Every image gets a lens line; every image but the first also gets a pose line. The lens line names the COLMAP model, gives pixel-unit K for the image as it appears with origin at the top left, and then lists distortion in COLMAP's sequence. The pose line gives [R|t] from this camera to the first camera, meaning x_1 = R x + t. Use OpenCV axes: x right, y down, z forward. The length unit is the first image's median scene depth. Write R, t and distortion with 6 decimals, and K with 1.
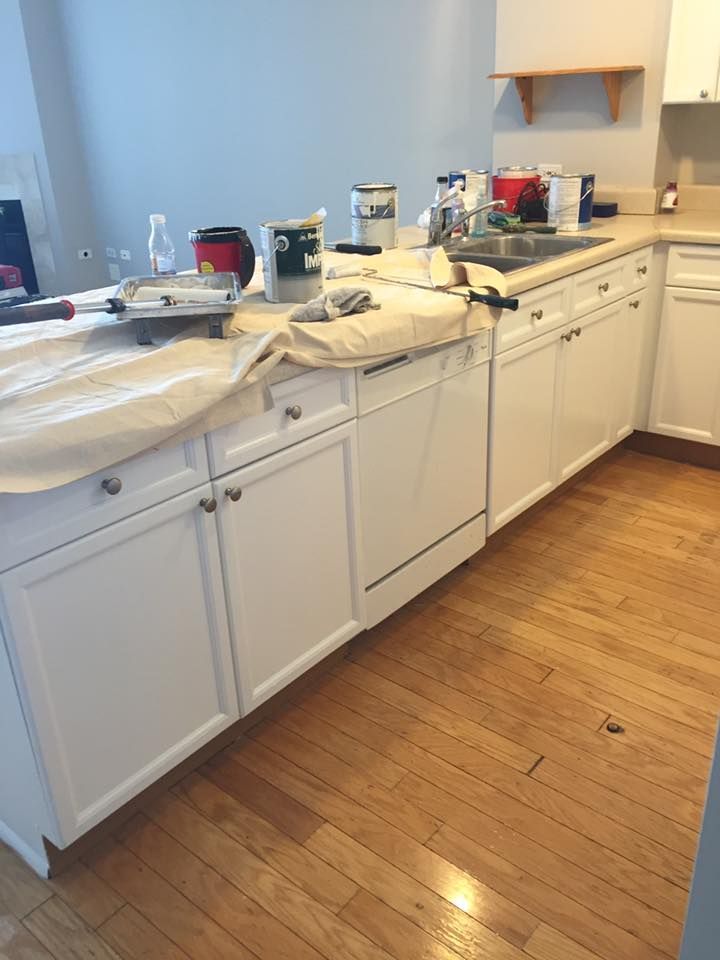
lens RADIAL K [[823.5, 0, 359.8], [0, 823.5, 480.3], [0, 0, 1]] dist [0.083141, -0.100870]
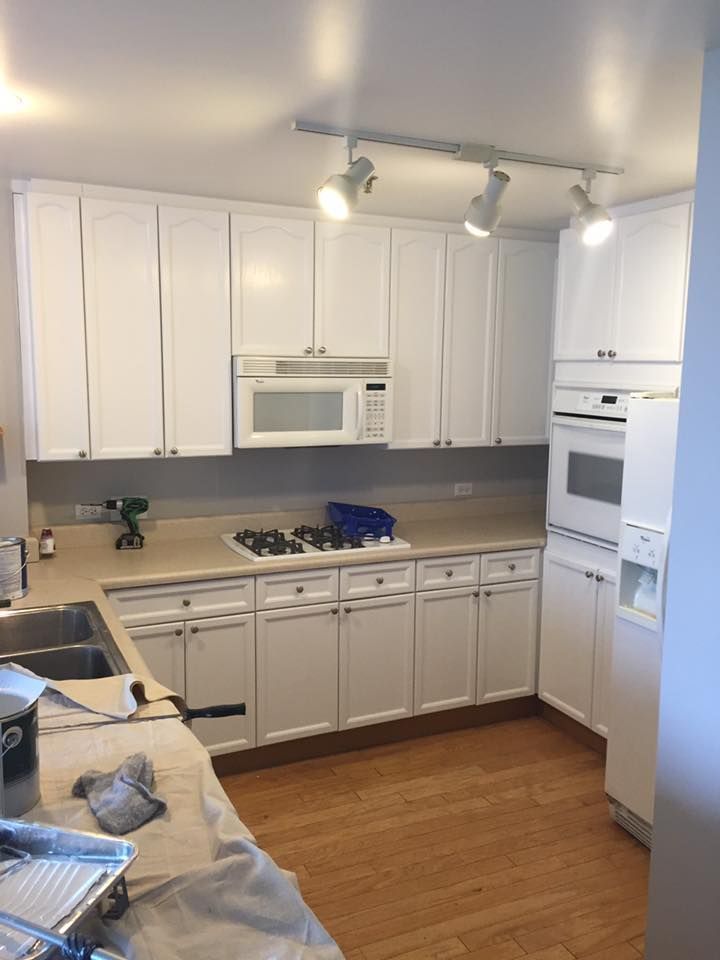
lens RADIAL K [[823.5, 0, 359.0], [0, 823.5, 476.9], [0, 0, 1]] dist [0.083141, -0.100870]
pose [[0.427396, -0.085011, 0.900059, -0.492079], [0.346089, 0.935117, -0.076020, -0.281186], [-0.835198, 0.343991, 0.429086, 0.312957]]
